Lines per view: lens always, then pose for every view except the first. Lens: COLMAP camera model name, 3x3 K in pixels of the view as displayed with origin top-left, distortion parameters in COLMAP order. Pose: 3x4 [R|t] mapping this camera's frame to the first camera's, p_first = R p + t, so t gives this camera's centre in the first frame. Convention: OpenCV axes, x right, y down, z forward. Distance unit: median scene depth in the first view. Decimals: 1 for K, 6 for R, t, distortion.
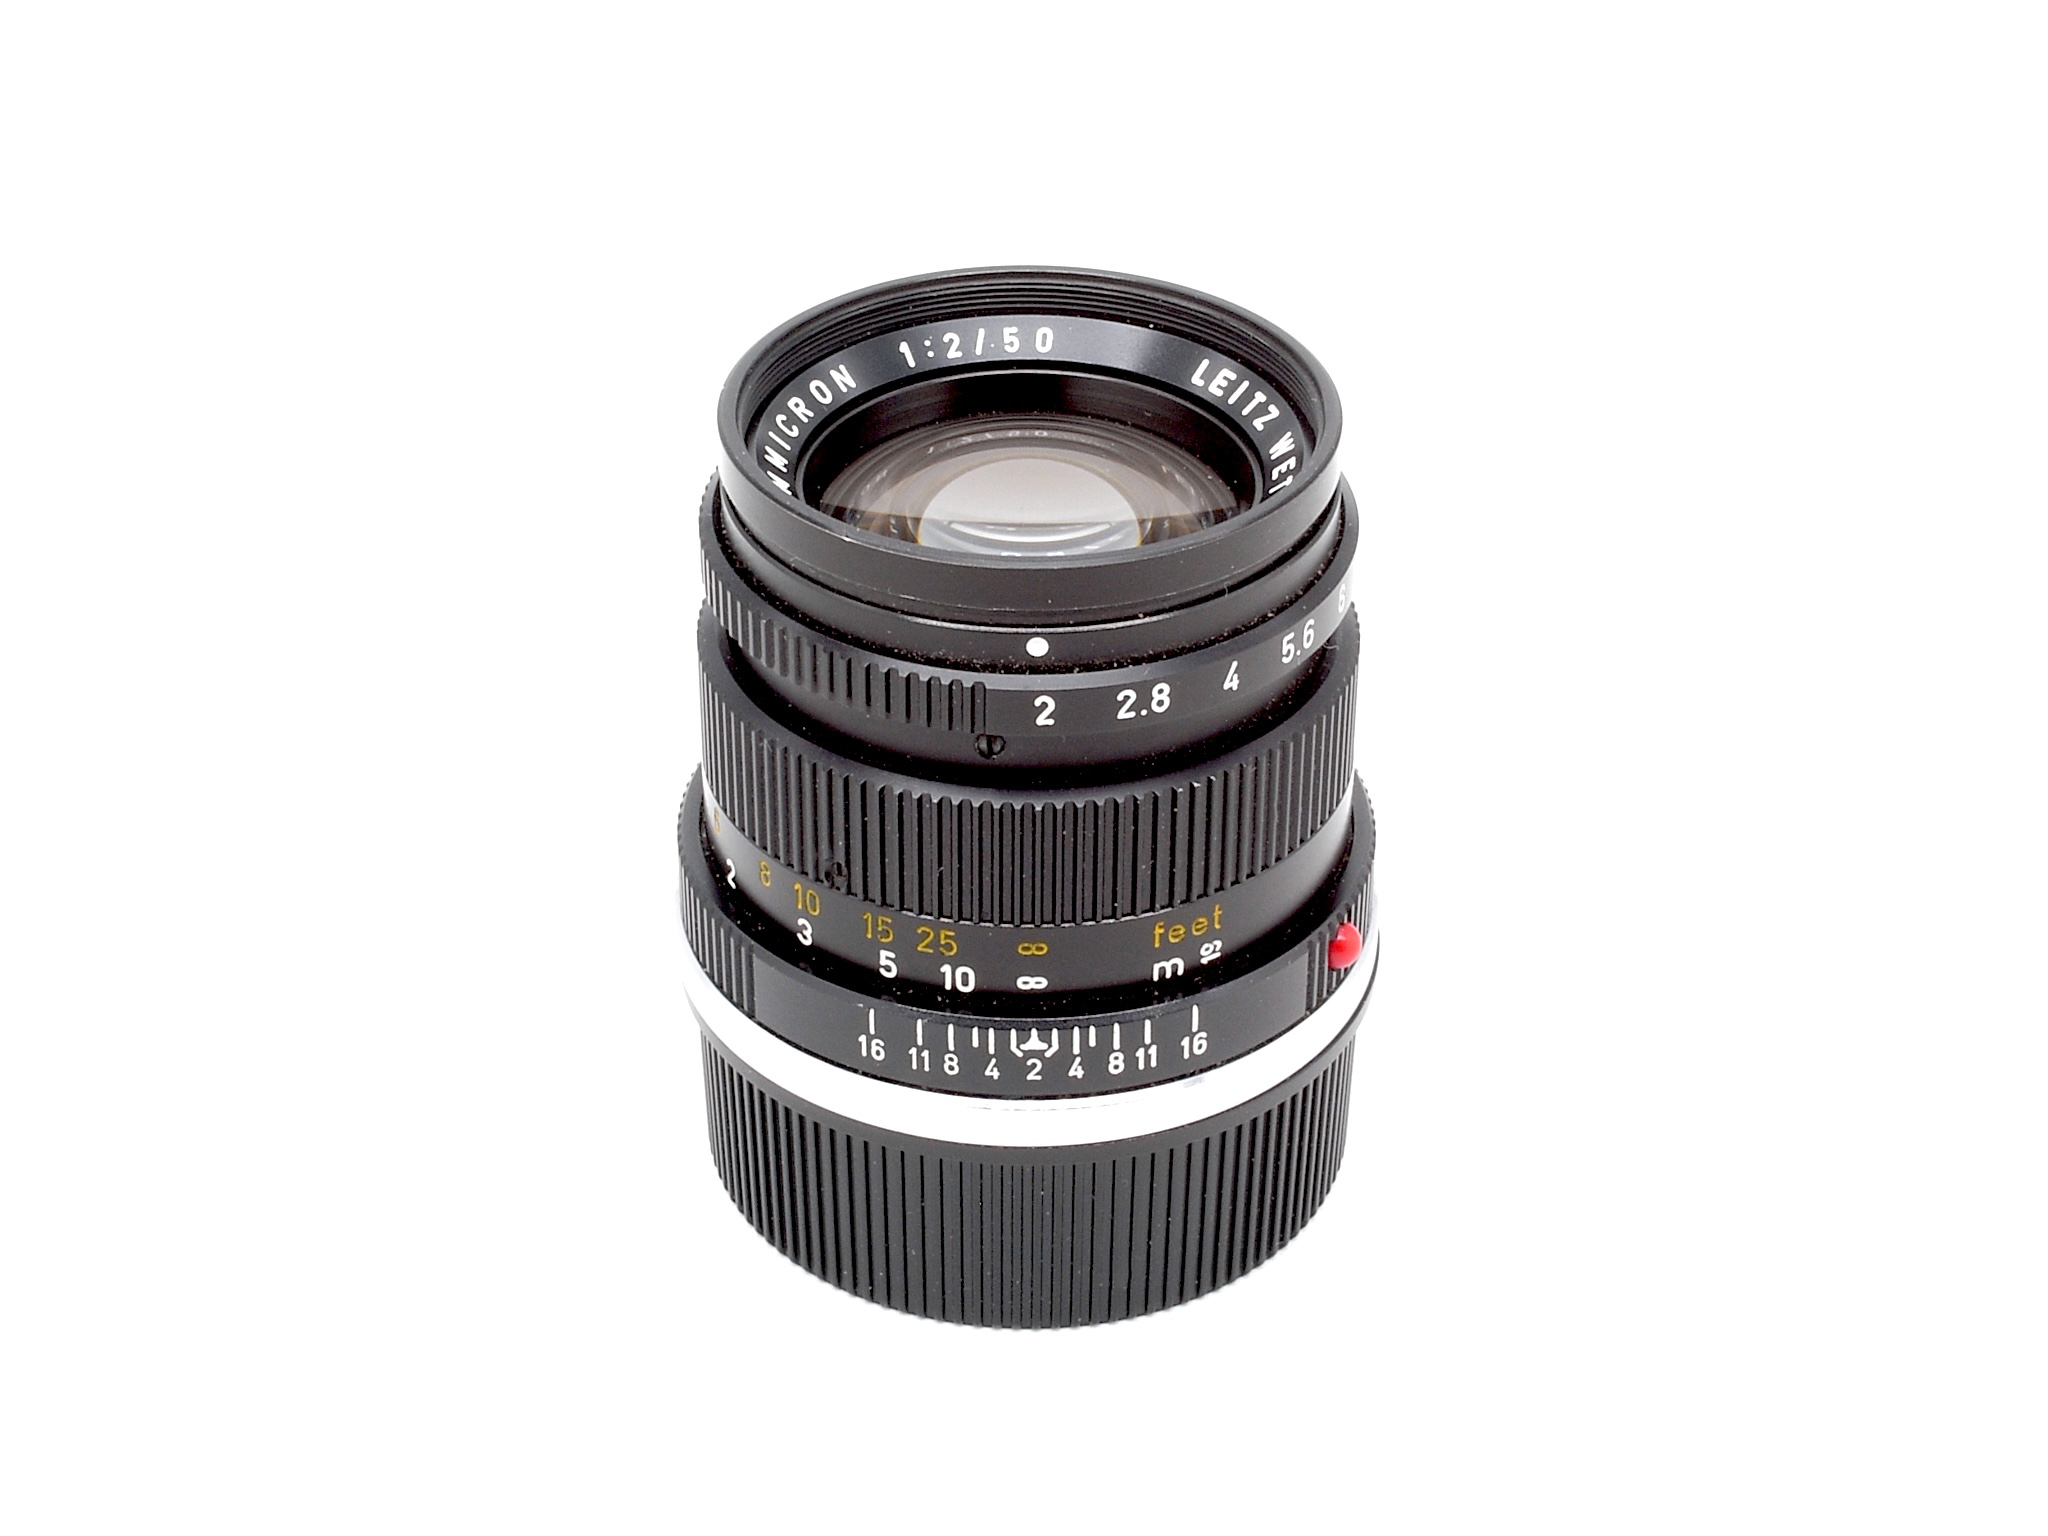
lens RADIAL K [[3924.0, 0, 1029.0], [0, 3924.0, 760.1], [0, 0, 1]] dist [-0.004104, 0.000000]
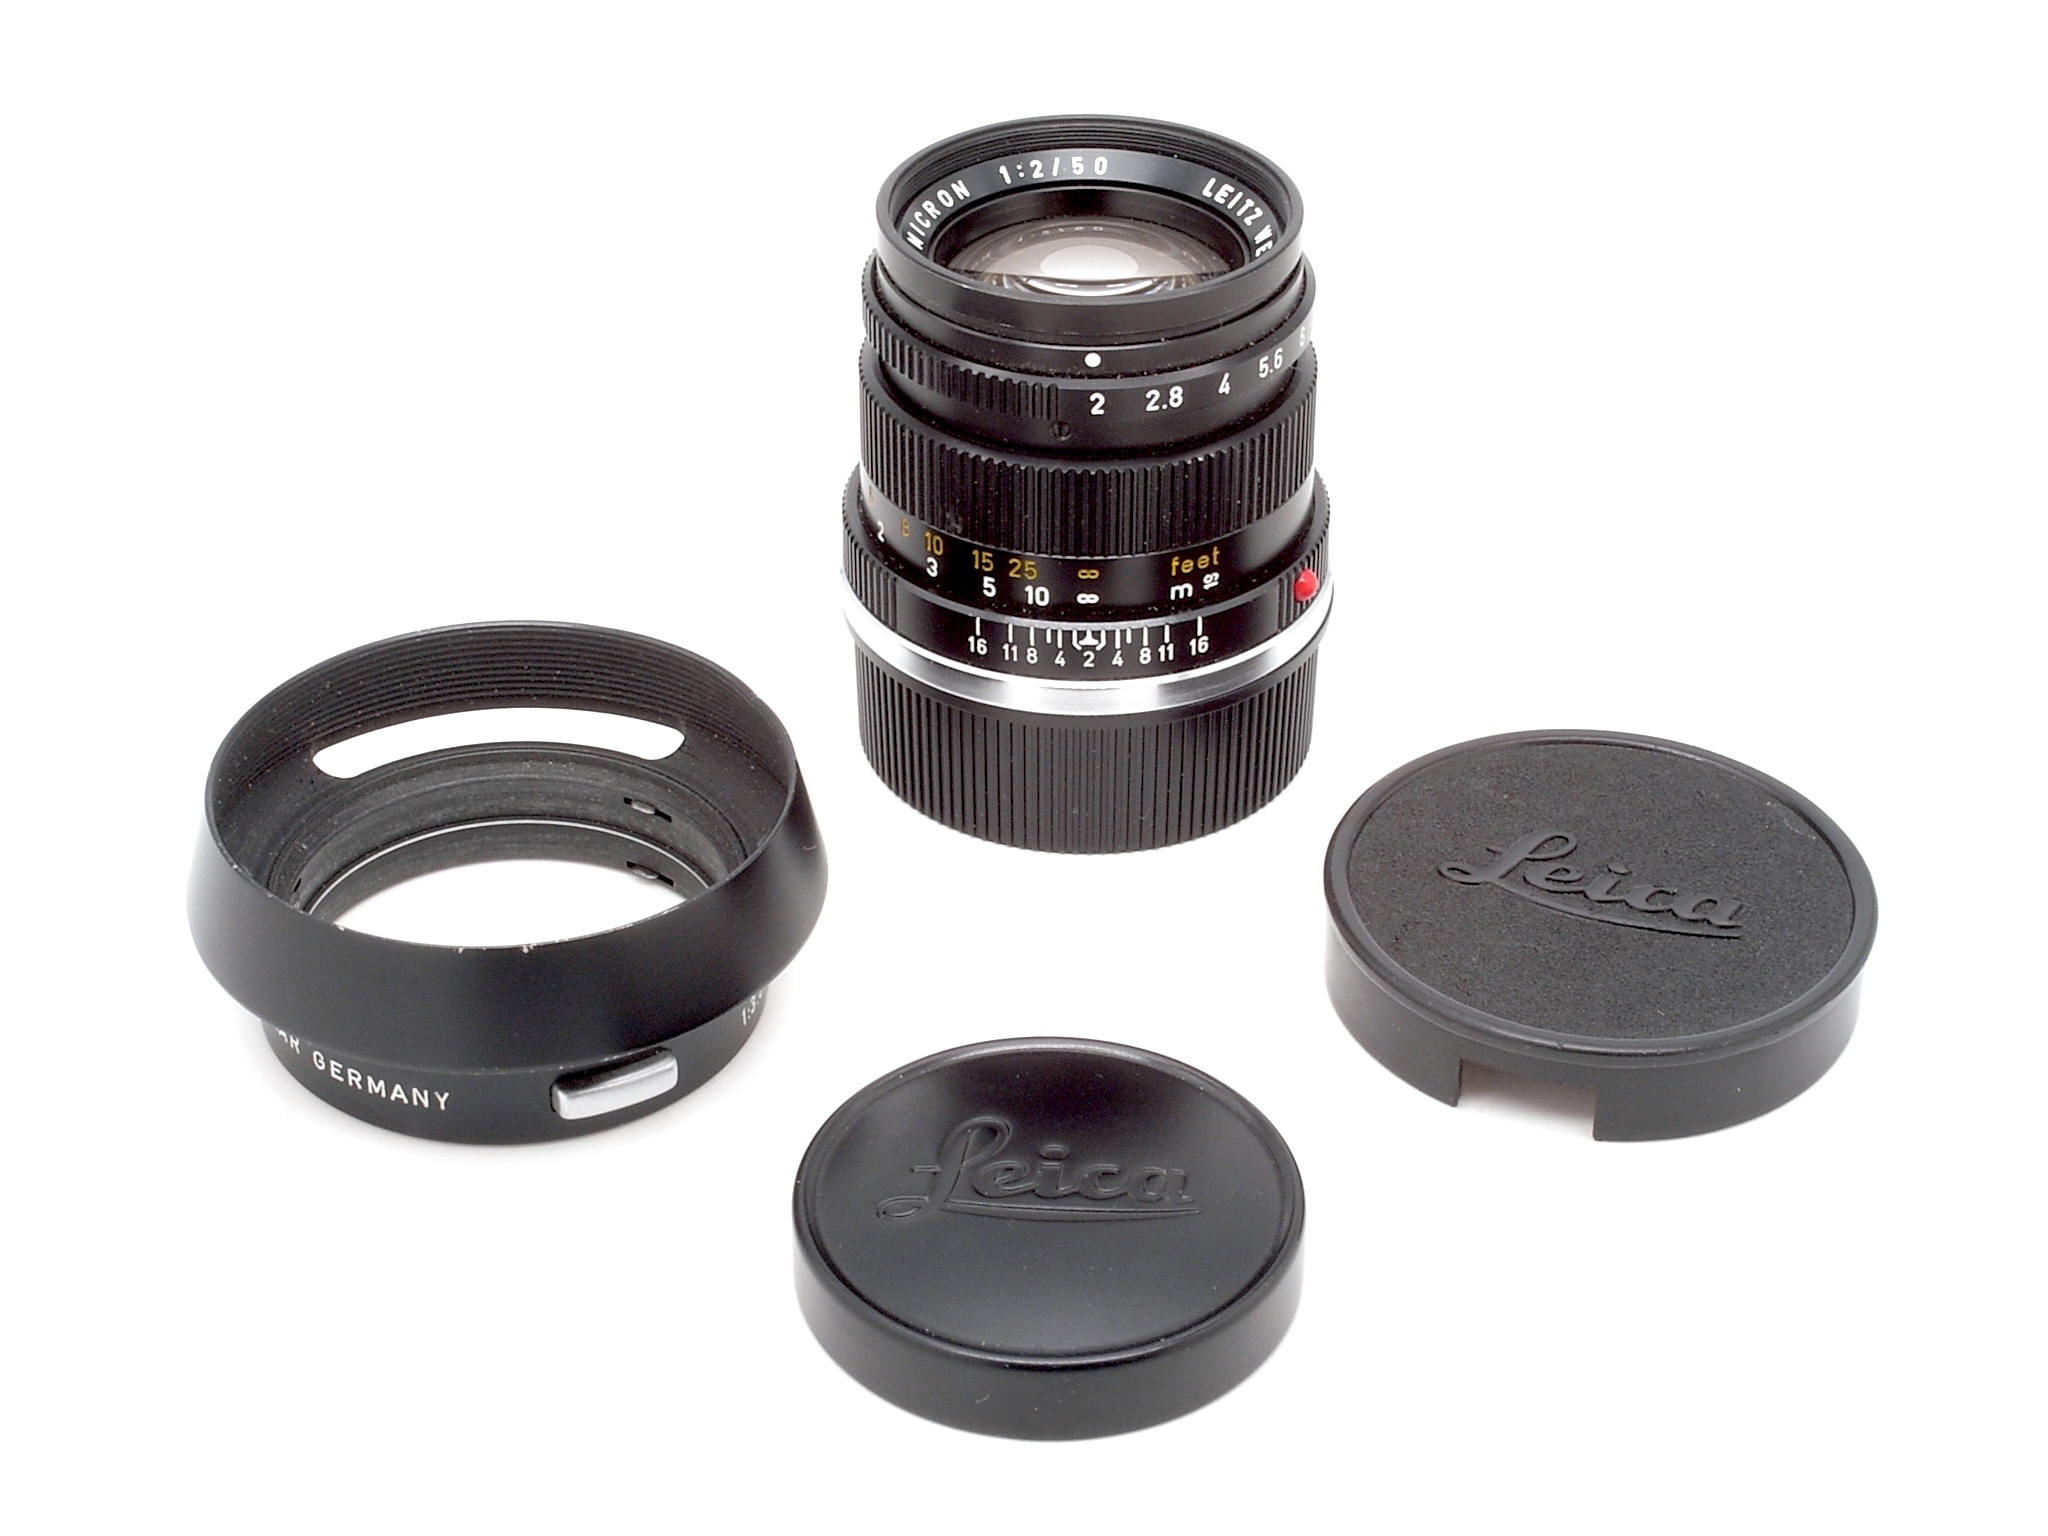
lens RADIAL K [[3924.0, 0, 1014.0], [0, 3924.0, 761.6], [0, 0, 1]] dist [-0.004104, 0.000000]
pose [[0.999710, 0.008173, -0.022655, 0.006747], [-0.008058, 0.999954, 0.005156, 0.108075], [0.022697, -0.004972, 0.999730, -0.453366]]
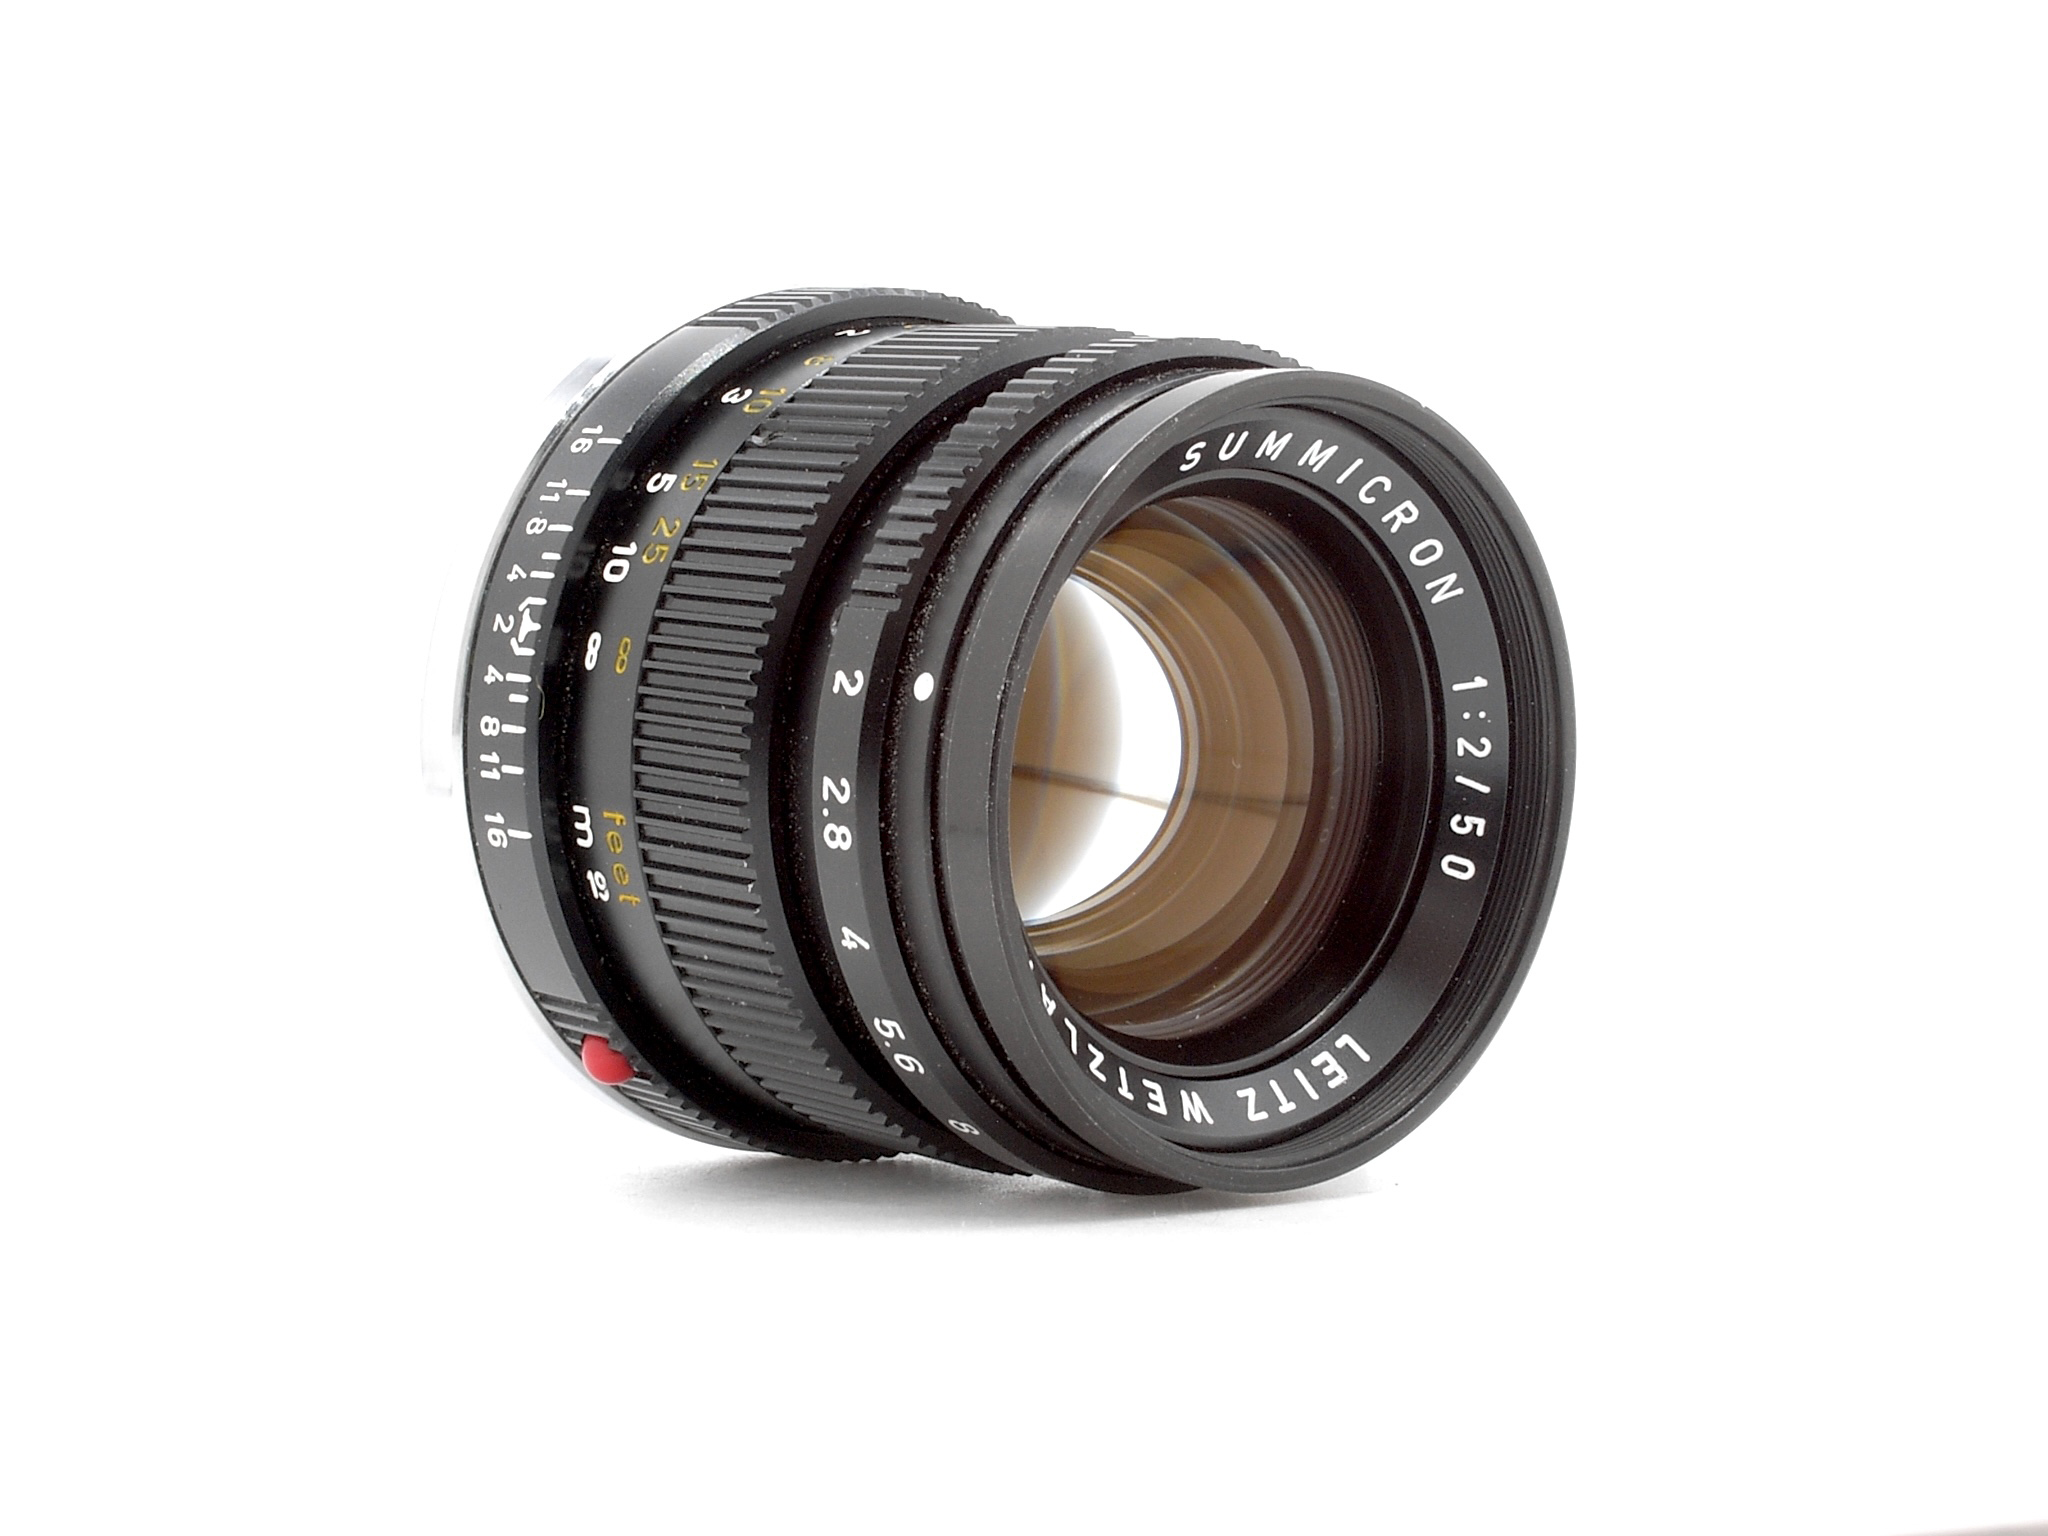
lens RADIAL K [[3924.0, 0, 1012.5], [0, 3924.0, 765.3], [0, 0, 1]] dist [-0.004104, 0.000000]
pose [[-0.228805, 0.969642, -0.086276, 0.073870], [-0.943825, -0.199258, 0.263610, -0.233357], [0.238416, 0.141745, 0.960763, 0.254112]]
